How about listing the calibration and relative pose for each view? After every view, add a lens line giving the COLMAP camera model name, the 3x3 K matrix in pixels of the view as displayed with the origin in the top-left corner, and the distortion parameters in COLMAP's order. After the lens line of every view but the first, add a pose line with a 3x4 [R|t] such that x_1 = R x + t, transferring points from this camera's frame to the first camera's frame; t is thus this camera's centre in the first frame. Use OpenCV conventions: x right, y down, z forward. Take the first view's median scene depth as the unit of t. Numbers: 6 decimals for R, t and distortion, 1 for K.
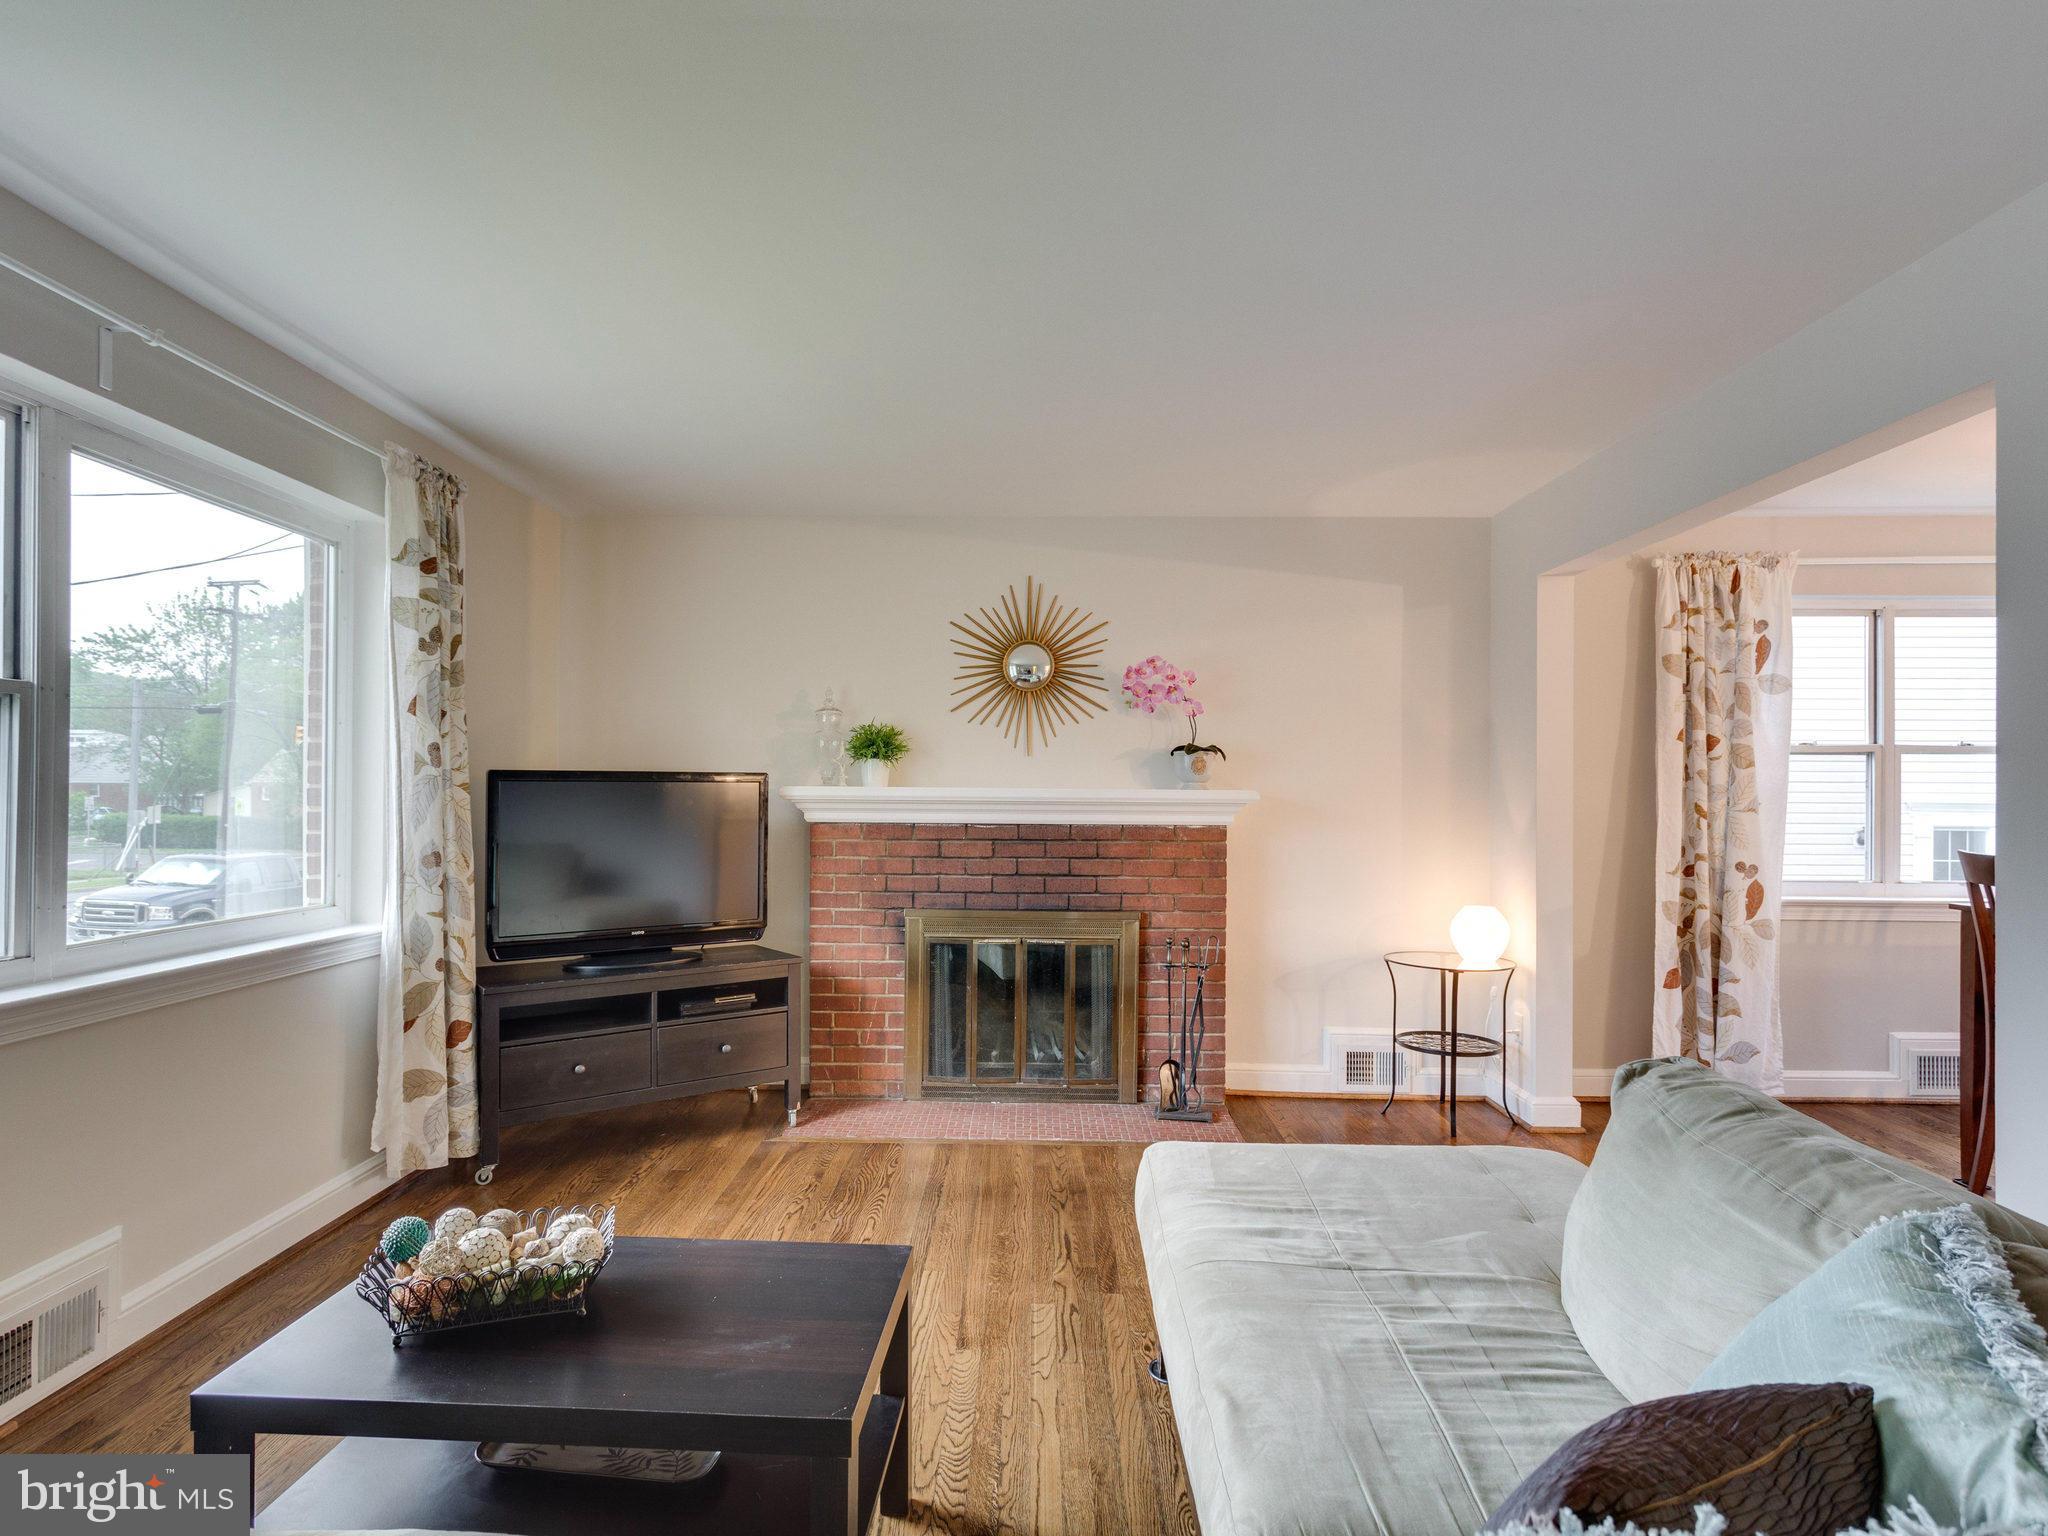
lens RADIAL K [[1106.0, 0, 1026.0], [0, 1106.0, 788.1], [0, 0, 1]] dist [-0.001414, 0.000471]
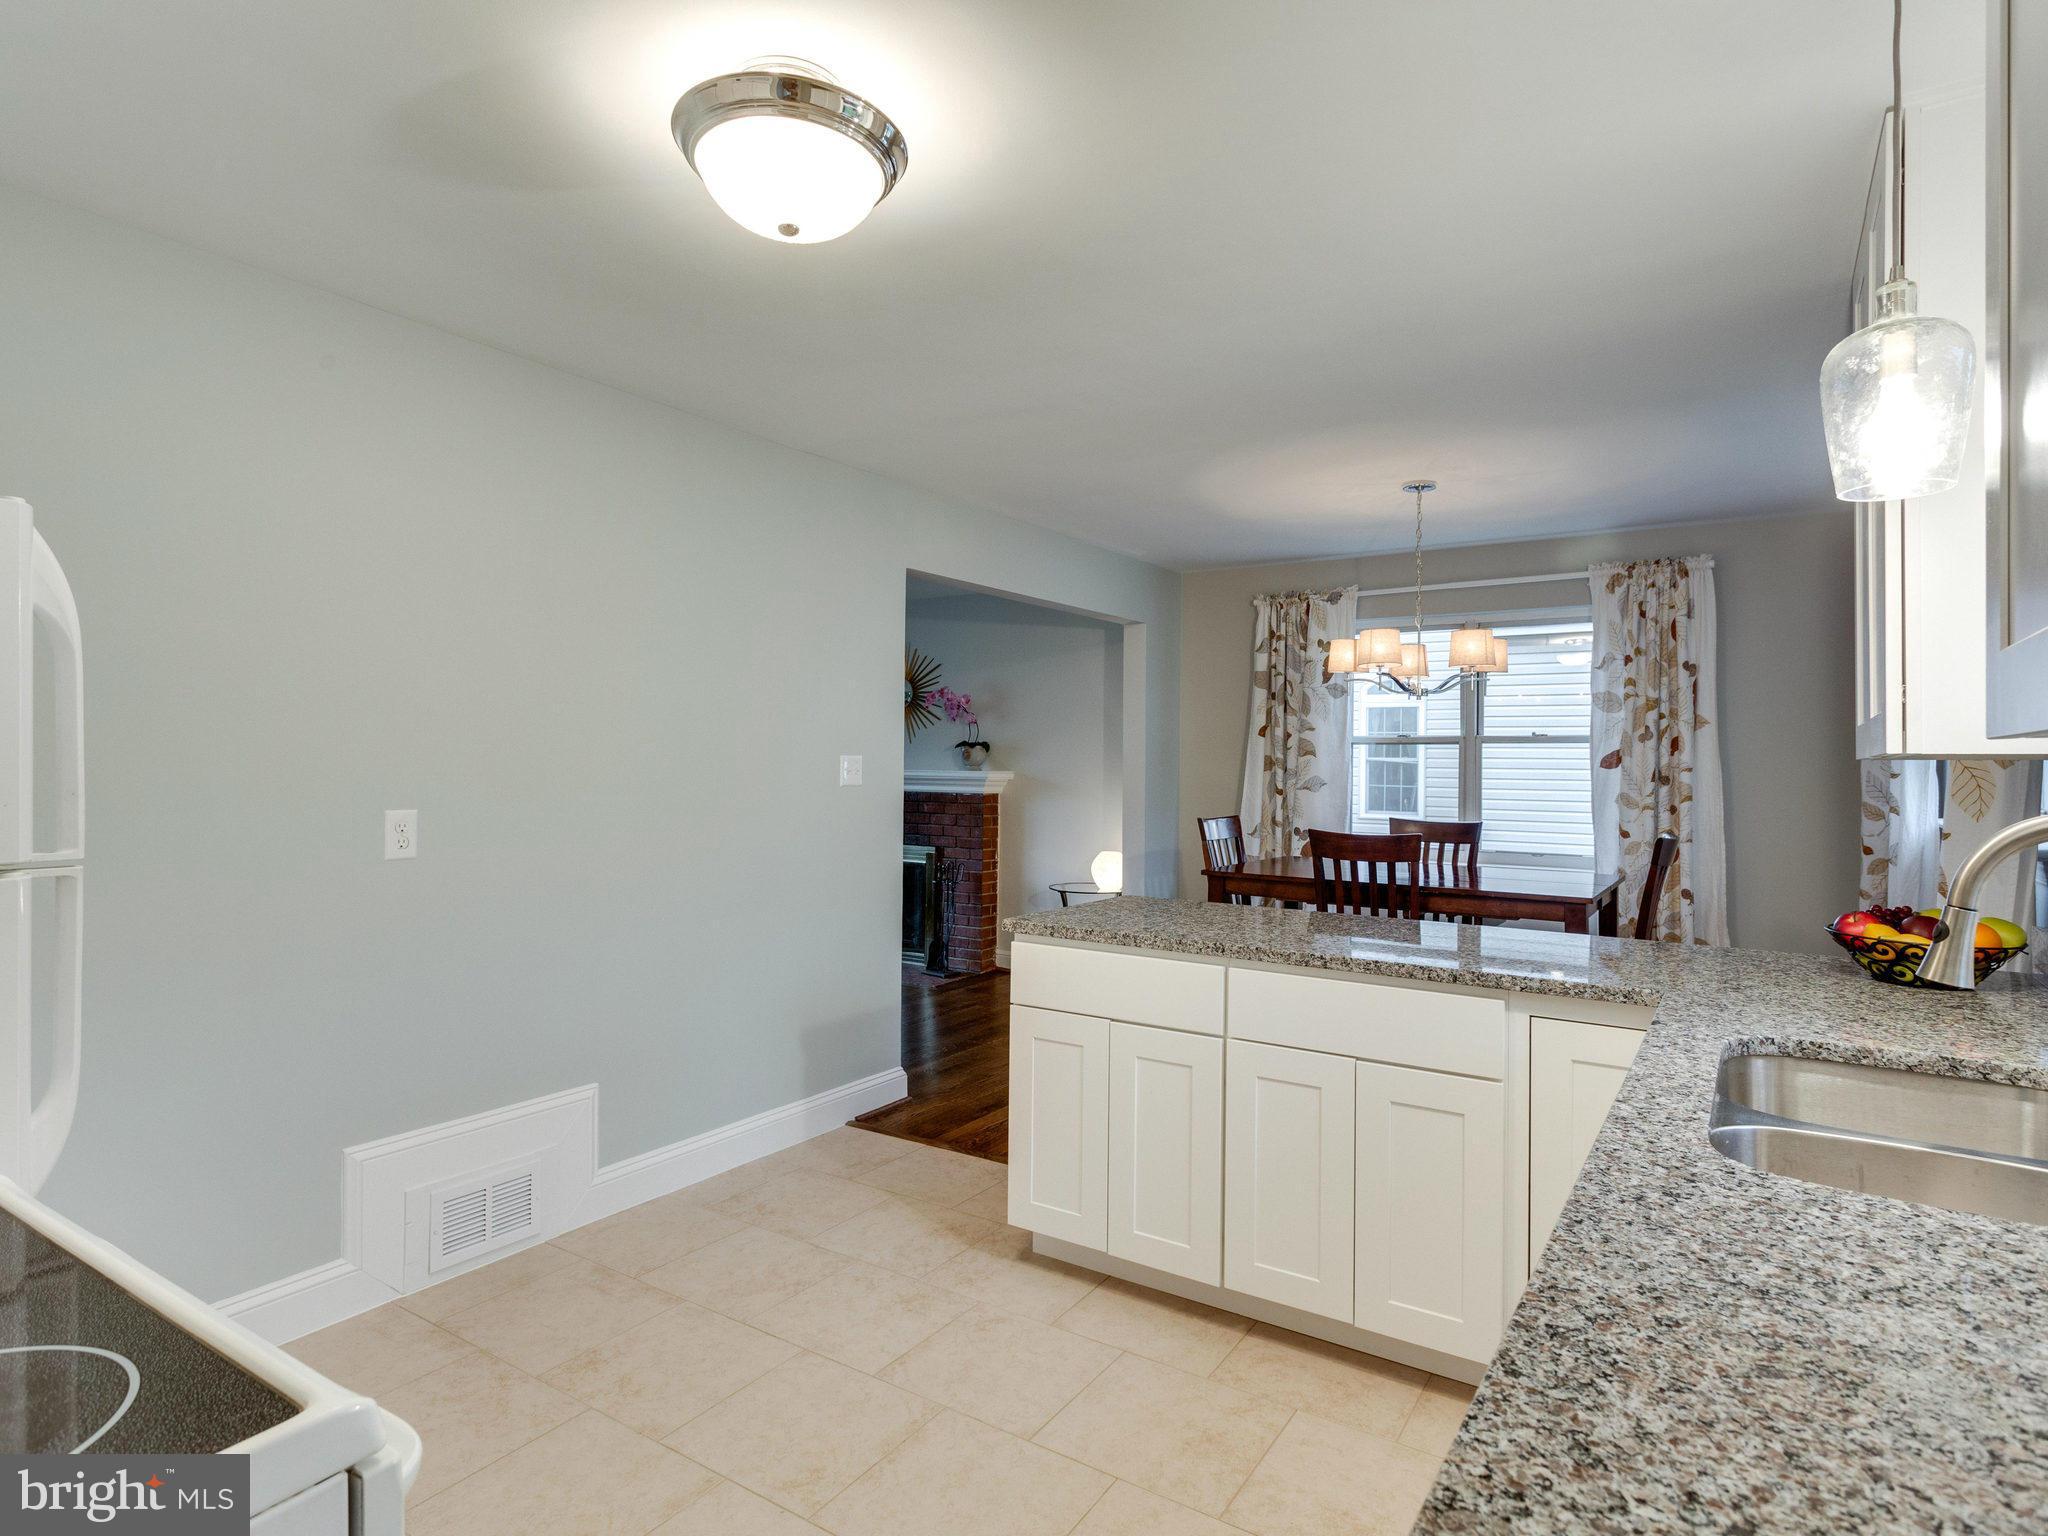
lens RADIAL K [[1106.0, 0, 1026.0], [0, 1106.0, 788.1], [0, 0, 1]] dist [-0.001414, 0.000471]
pose [[0.859217, 0.012387, -0.511462, 1.025069], [-0.003669, 0.999830, 0.018050, -0.002189], [0.511598, -0.013633, 0.859116, -0.299197]]
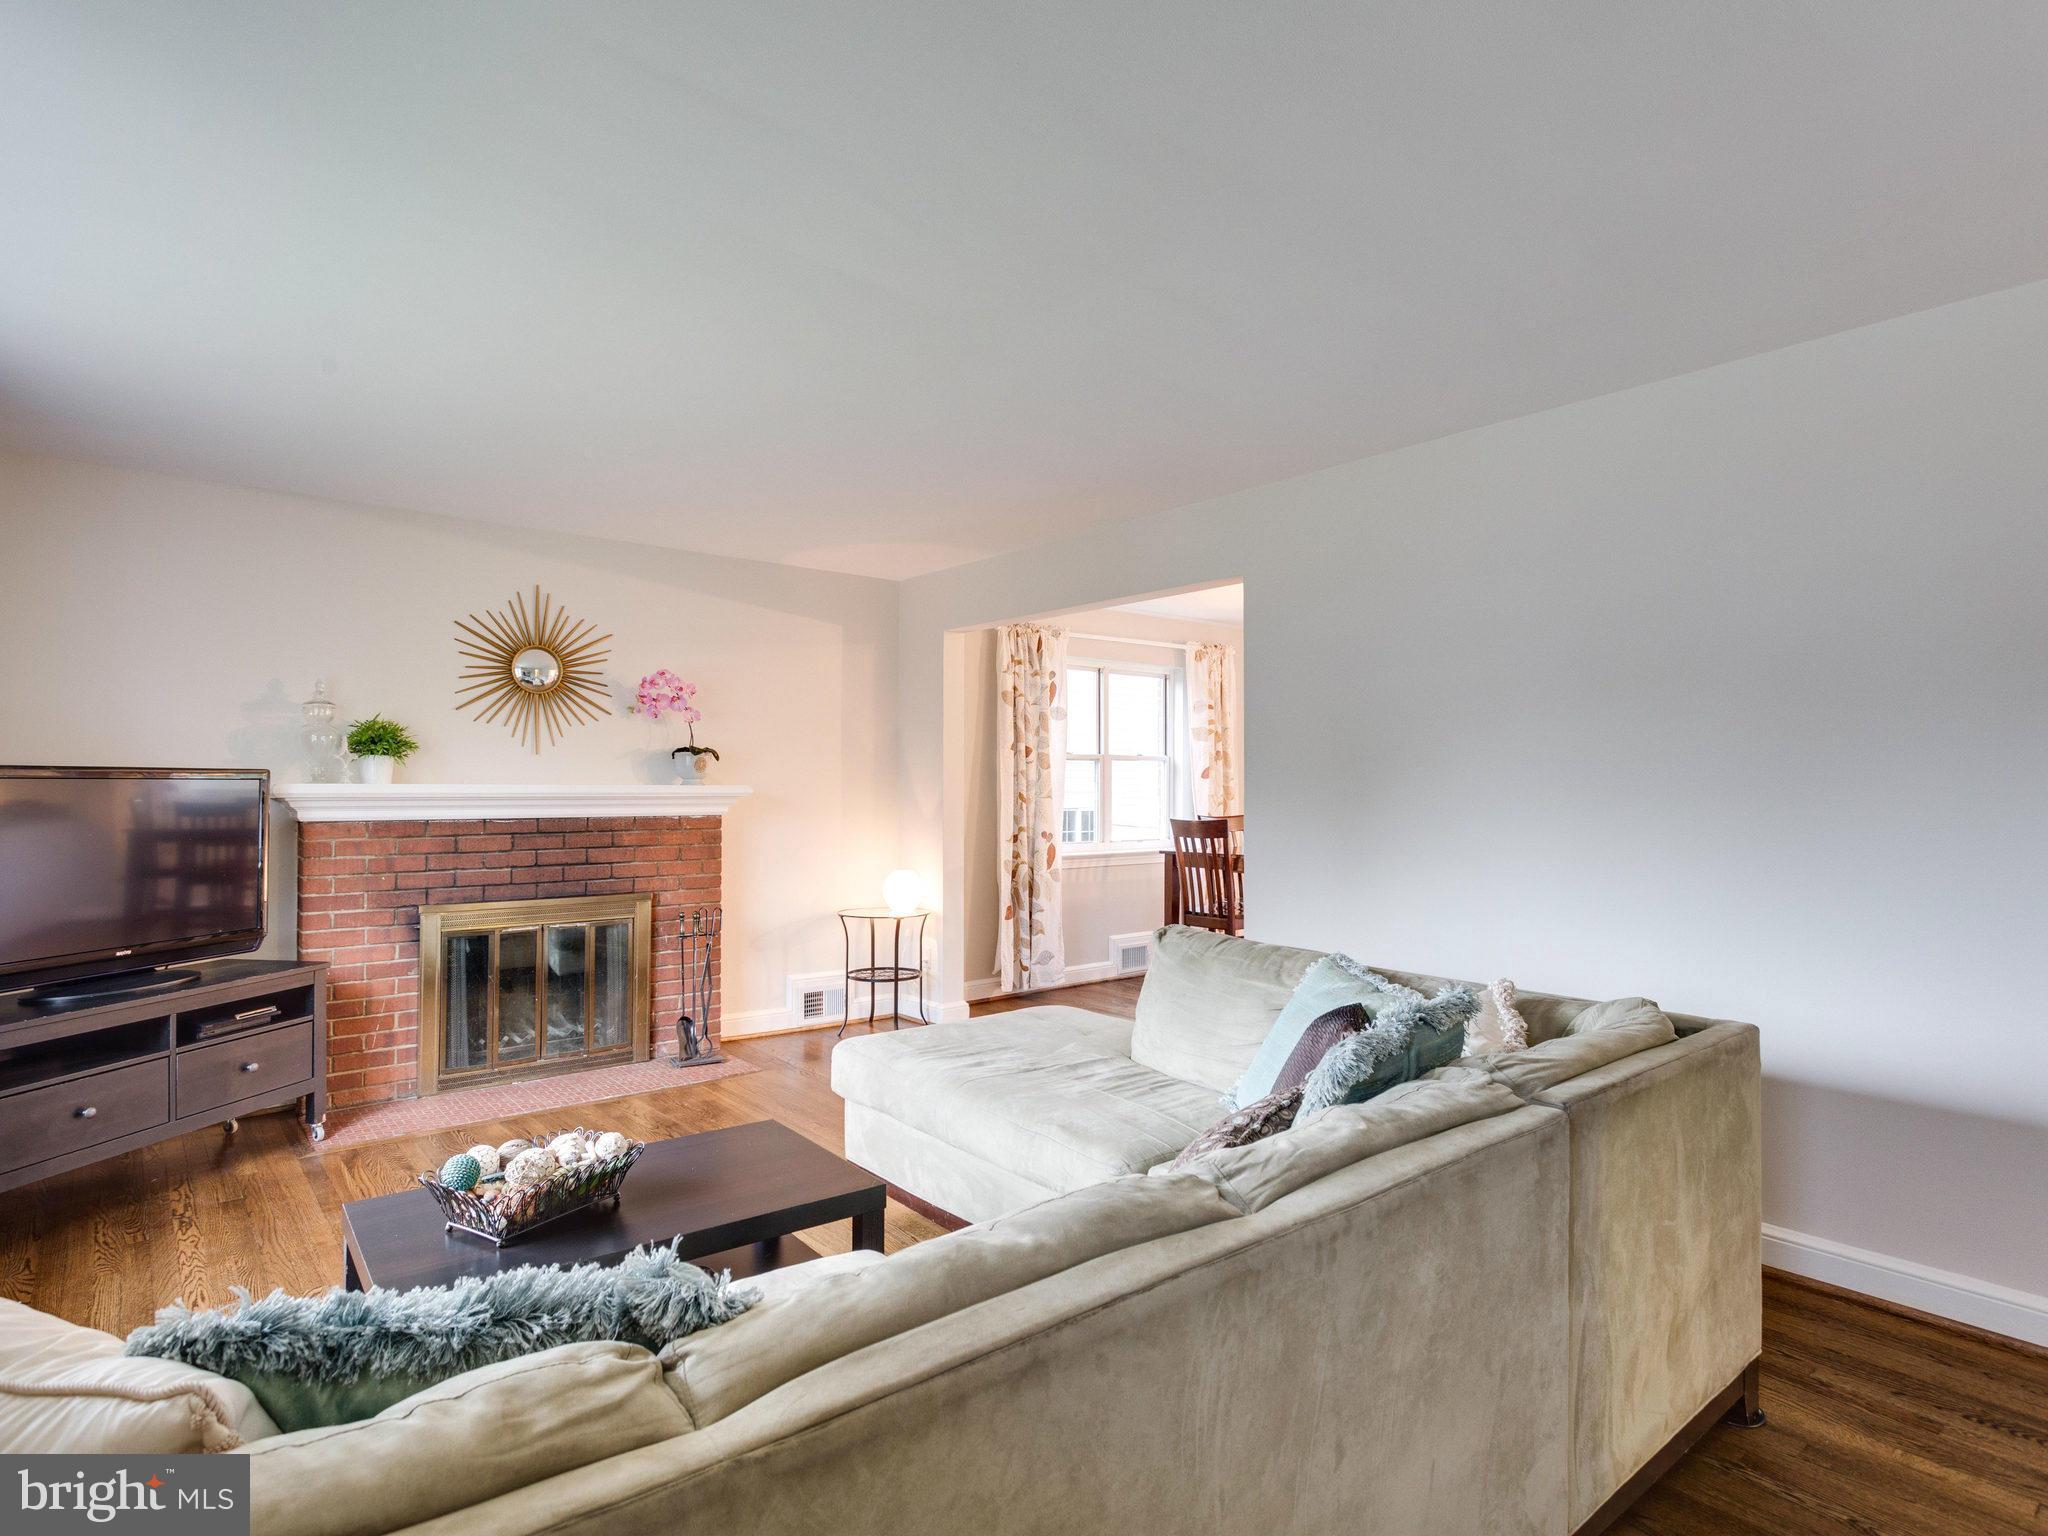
lens RADIAL K [[1106.0, 0, 1026.0], [0, 1106.0, 788.1], [0, 0, 1]] dist [-0.001414, 0.000471]
pose [[0.751032, -0.006795, 0.660231, -0.359222], [0.002128, 0.999967, 0.007870, -0.003999], [-0.660263, -0.004506, 0.751021, -0.111911]]
